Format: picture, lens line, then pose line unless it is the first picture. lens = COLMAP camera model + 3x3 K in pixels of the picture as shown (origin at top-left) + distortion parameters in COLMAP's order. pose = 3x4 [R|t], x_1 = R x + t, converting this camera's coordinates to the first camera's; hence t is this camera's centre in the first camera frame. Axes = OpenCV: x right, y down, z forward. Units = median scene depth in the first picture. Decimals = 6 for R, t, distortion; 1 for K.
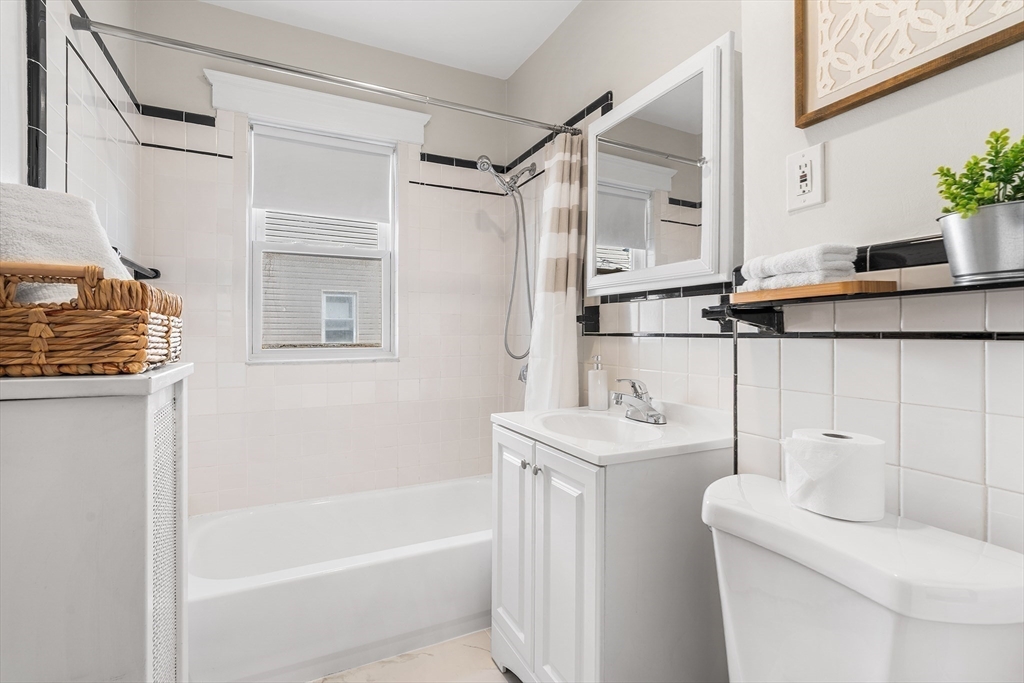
lens RADIAL K [[478.0, 0, 511.1], [0, 478.0, 333.2], [0, 0, 1]] dist [-0.000069, 0.000181]
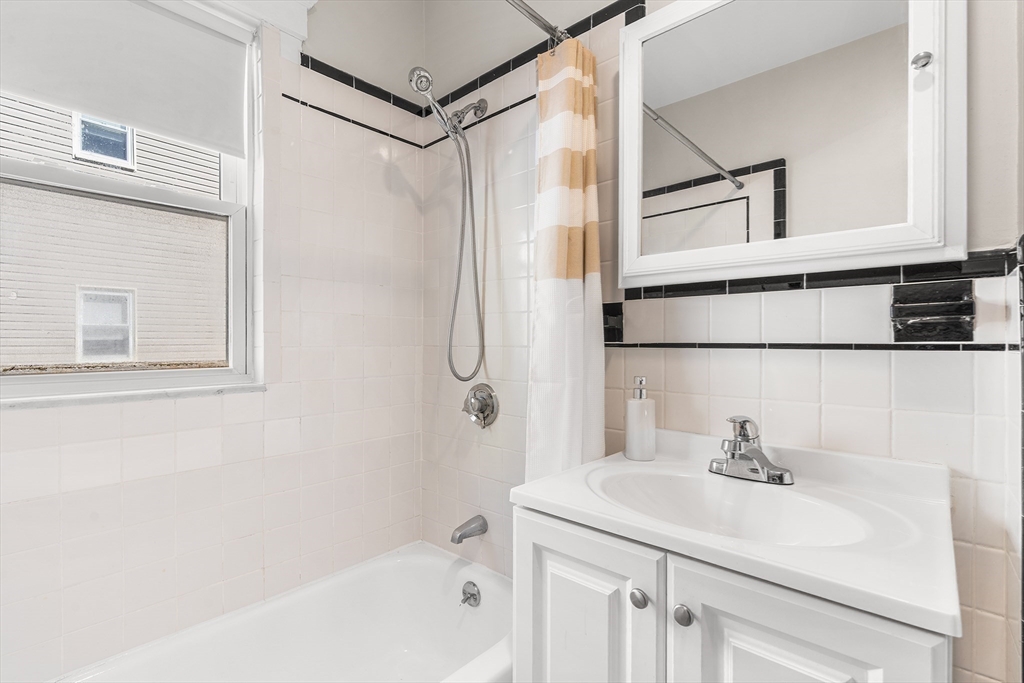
lens RADIAL K [[470.9, 0, 509.9], [0, 470.9, 345.2], [0, 0, 1]] dist [-0.003378, 0.000493]
pose [[0.930174, -0.001620, 0.367115, -0.203768], [0.000436, 0.999994, 0.003308, 0.000632], [-0.367118, -0.002917, 0.930170, 0.417504]]
